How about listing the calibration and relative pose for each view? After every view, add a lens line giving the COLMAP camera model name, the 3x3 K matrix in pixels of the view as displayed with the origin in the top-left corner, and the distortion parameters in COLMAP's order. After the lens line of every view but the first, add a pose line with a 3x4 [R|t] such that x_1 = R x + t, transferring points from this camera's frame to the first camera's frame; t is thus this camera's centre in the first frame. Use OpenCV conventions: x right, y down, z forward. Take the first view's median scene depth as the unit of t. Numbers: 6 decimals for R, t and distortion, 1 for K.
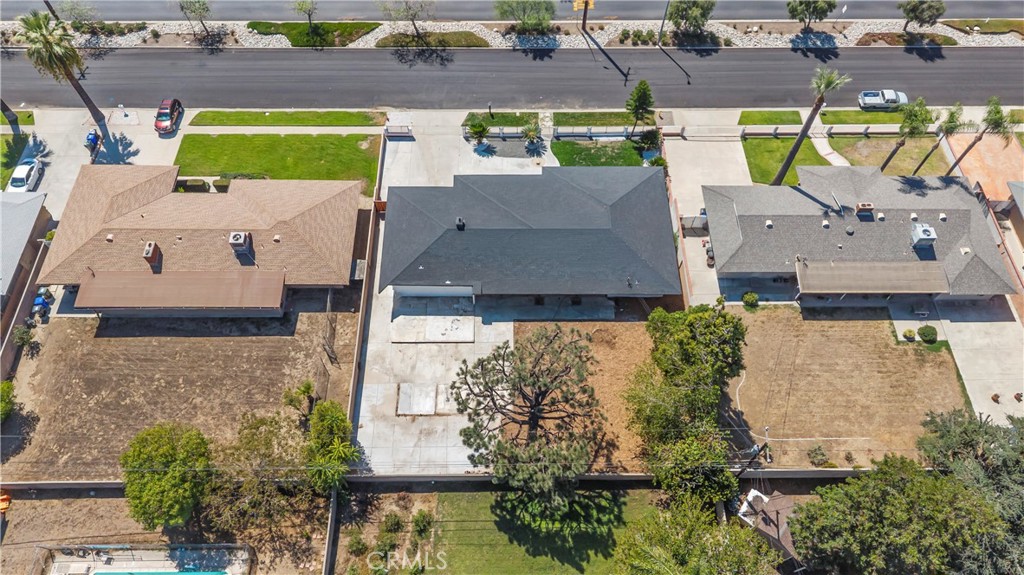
lens RADIAL K [[699.3, 0, 512.0], [0, 699.3, 287.5], [0, 0, 1]] dist [0.001360, -0.000736]
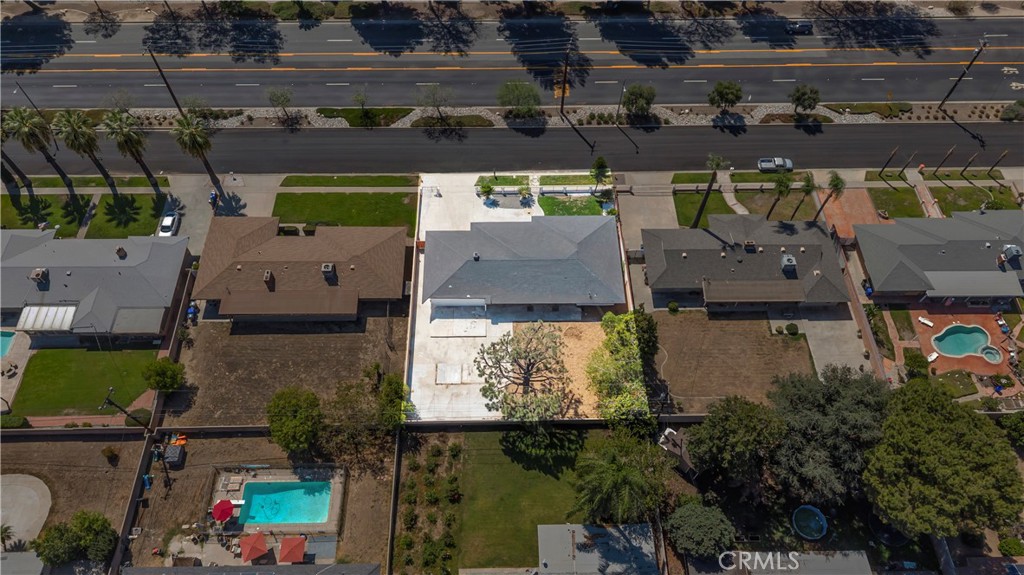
lens RADIAL K [[699.3, 0, 512.0], [0, 699.3, 287.5], [0, 0, 1]] dist [0.001360, -0.000736]
pose [[0.999958, -0.006605, 0.006290, -0.008167], [0.006779, 0.999580, -0.028174, 0.016114], [-0.006101, 0.028215, 0.999583, -0.473765]]
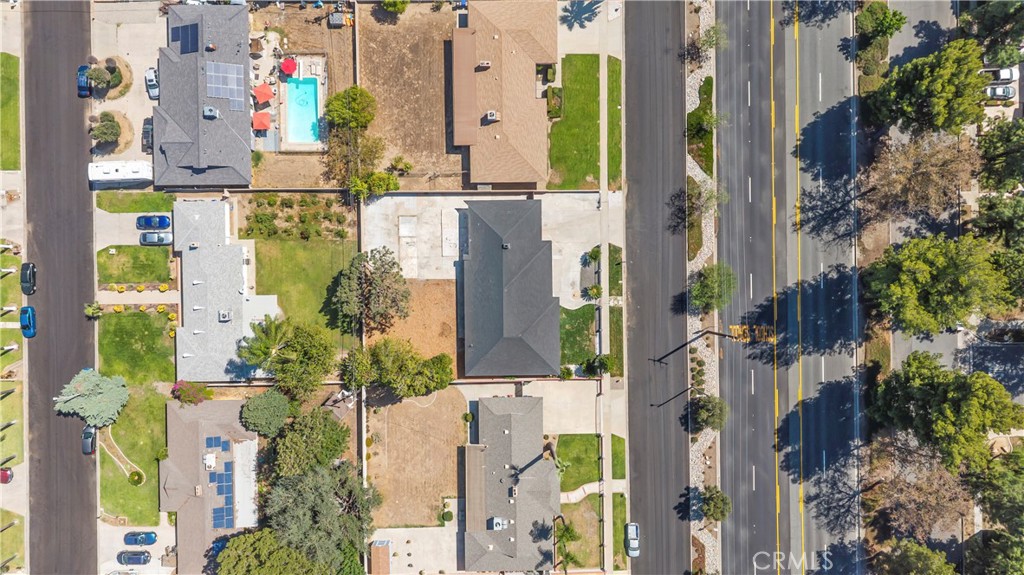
lens RADIAL K [[699.3, 0, 512.0], [0, 699.3, 287.5], [0, 0, 1]] dist [0.001360, -0.000736]
pose [[0.001833, 0.999998, -0.000455, 0.024142], [-0.866579, 0.001815, 0.499037, -0.929305], [0.499037, -0.000520, 0.866581, -0.425951]]
